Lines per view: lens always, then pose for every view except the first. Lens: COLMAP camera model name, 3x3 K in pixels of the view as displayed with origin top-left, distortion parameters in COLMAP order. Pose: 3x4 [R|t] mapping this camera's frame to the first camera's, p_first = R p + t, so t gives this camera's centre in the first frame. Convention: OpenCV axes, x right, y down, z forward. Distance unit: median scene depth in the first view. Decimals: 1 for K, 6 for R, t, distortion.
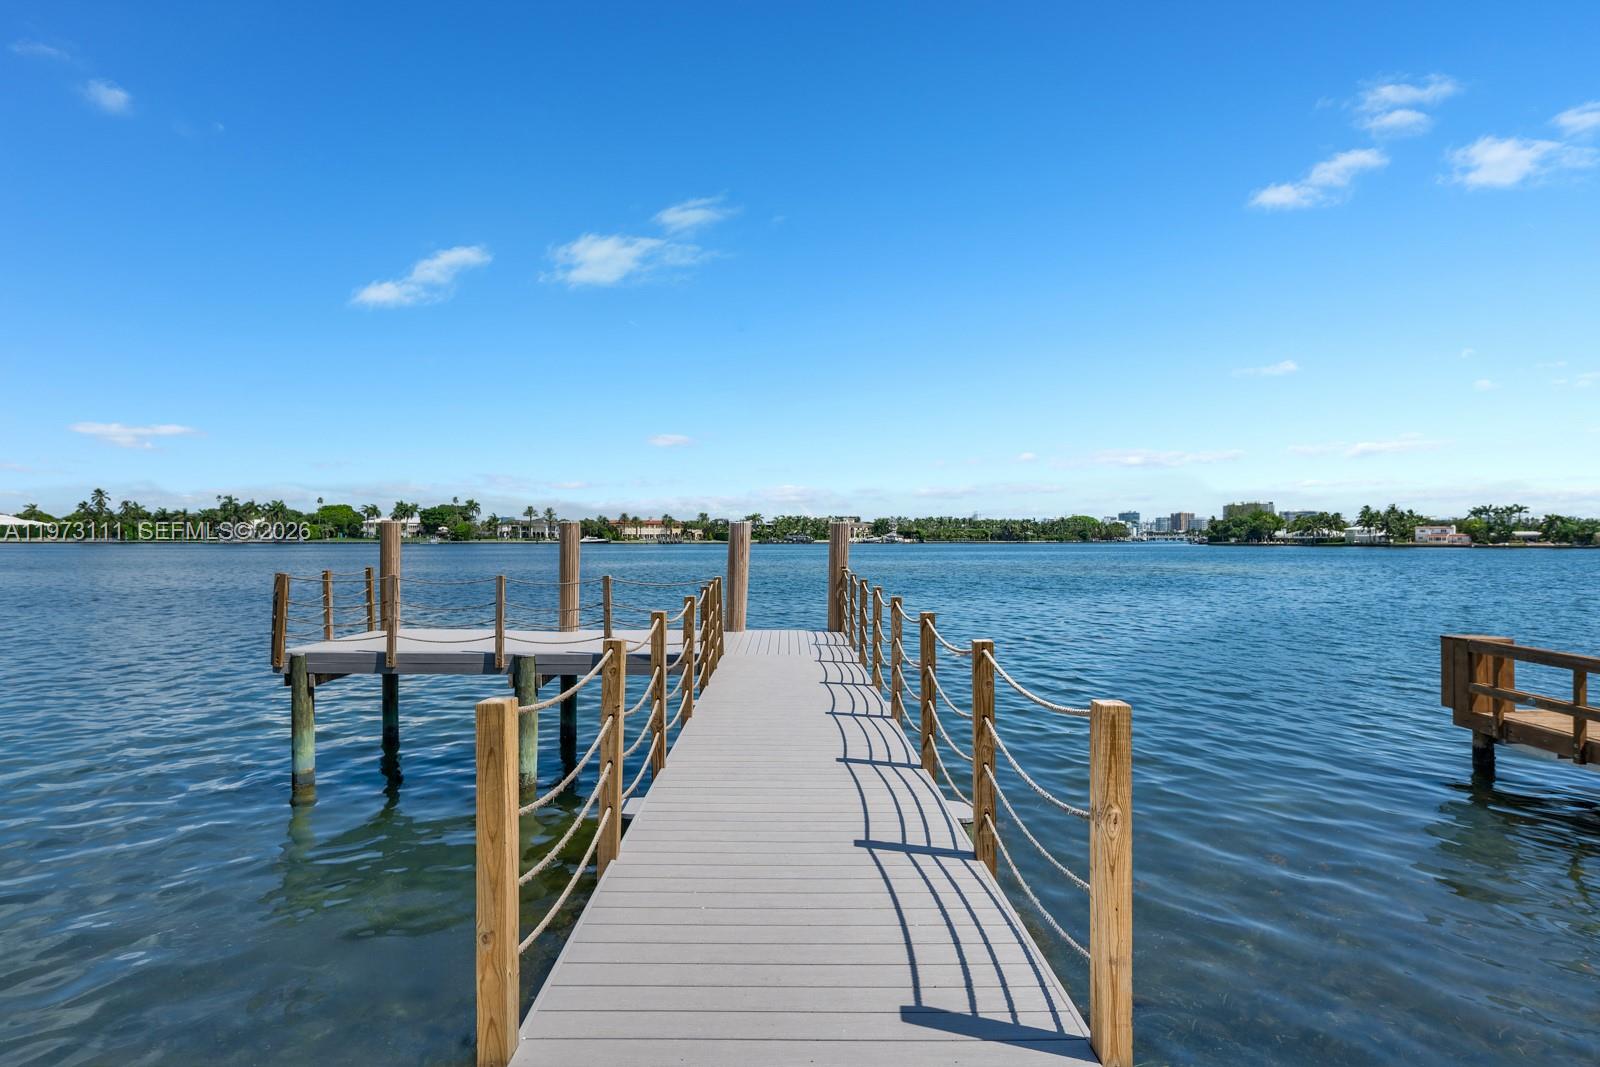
lens RADIAL K [[755.2, 0, 794.7], [0, 755.2, 534.4], [0, 0, 1]] dist [-0.000409, 0.000483]
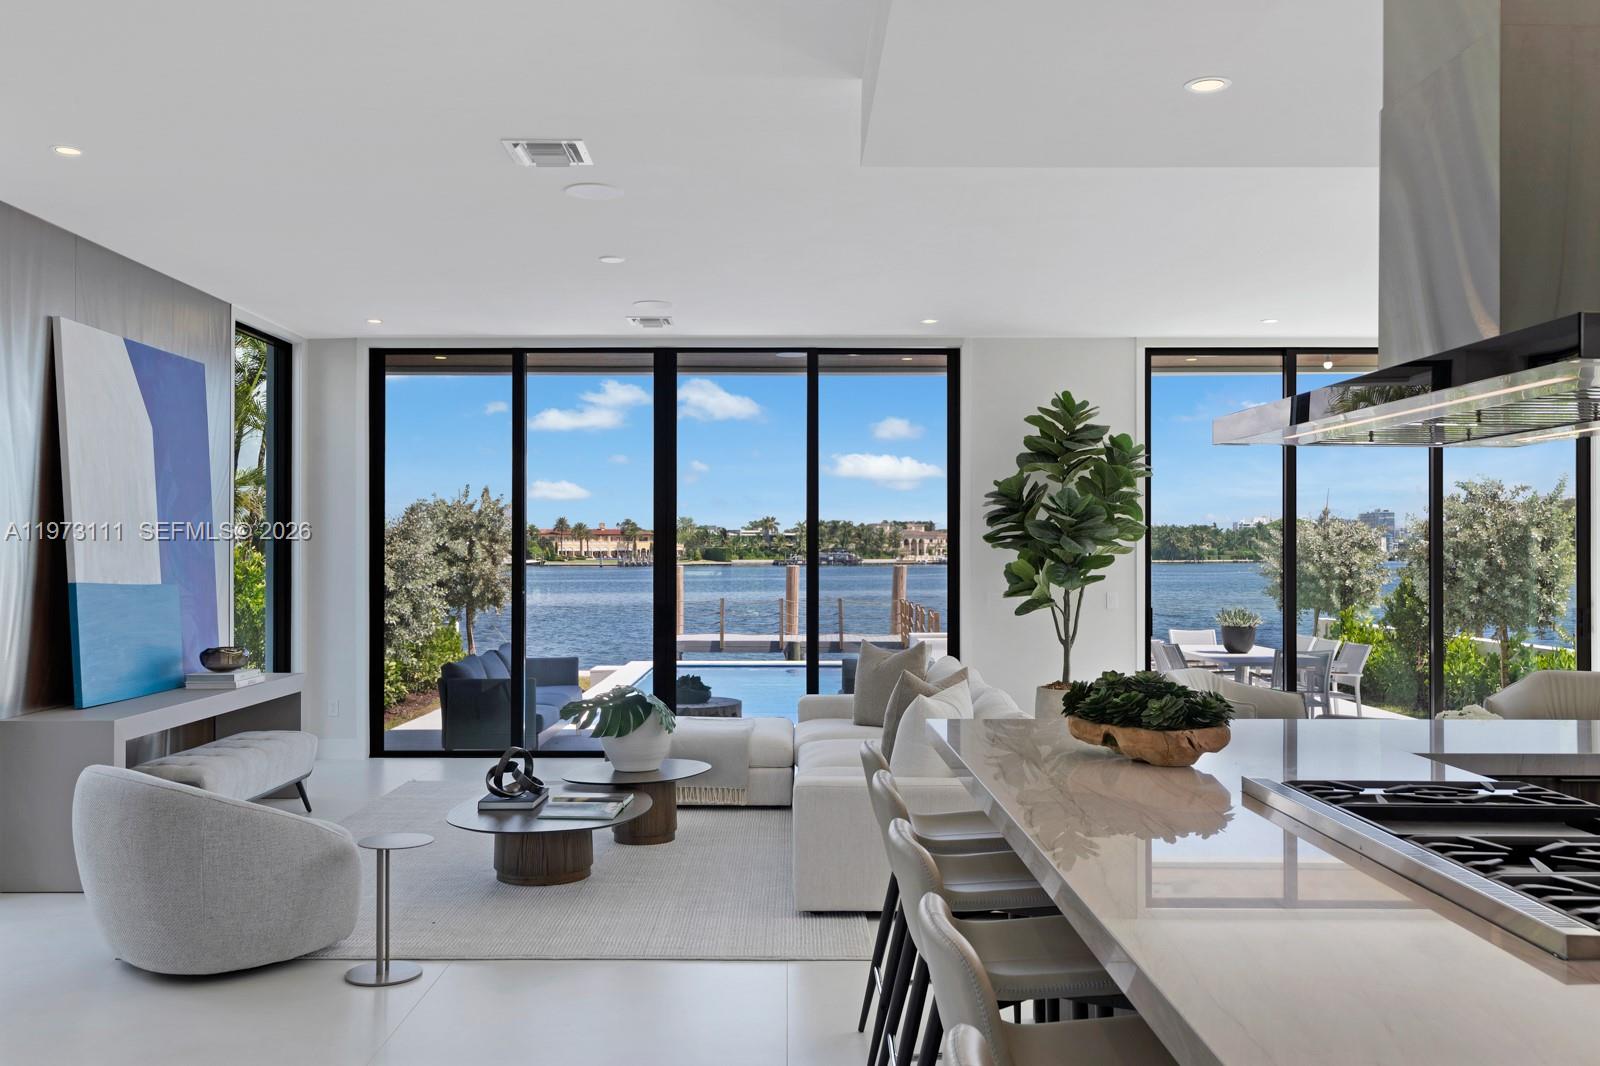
lens RADIAL K [[1346.1, 0, 798.0], [0, 1346.1, 537.1], [0, 0, 1]] dist [0.010464, 0.000855]
pose [[0.999959, -0.001840, -0.008825, -0.016522], [0.001786, 0.999979, -0.006219, -0.004081], [0.008836, 0.006203, 0.999942, -0.120913]]
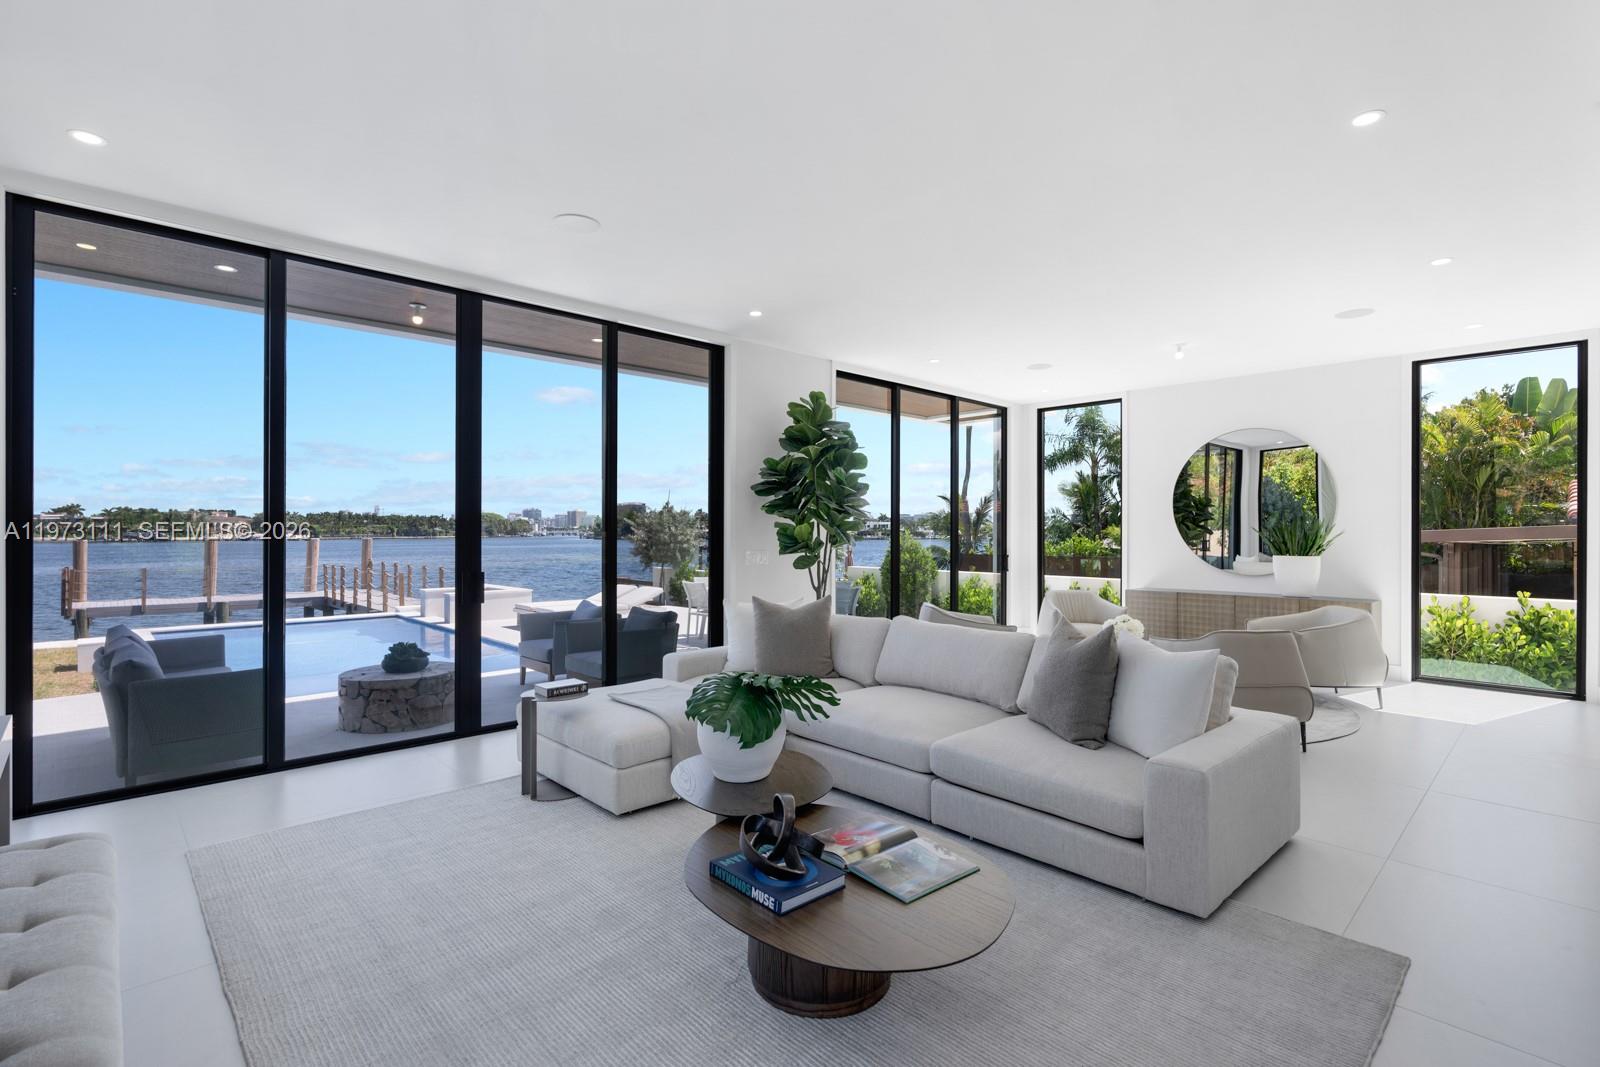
lens RADIAL K [[755.2, 0, 793.7], [0, 755.2, 533.3], [0, 0, 1]] dist [-0.000409, 0.000483]
pose [[0.735162, -0.004388, 0.677877, -0.032880], [-0.000533, 0.999975, 0.007052, -0.003339], [-0.677891, -0.005546, 0.735141, -0.095305]]
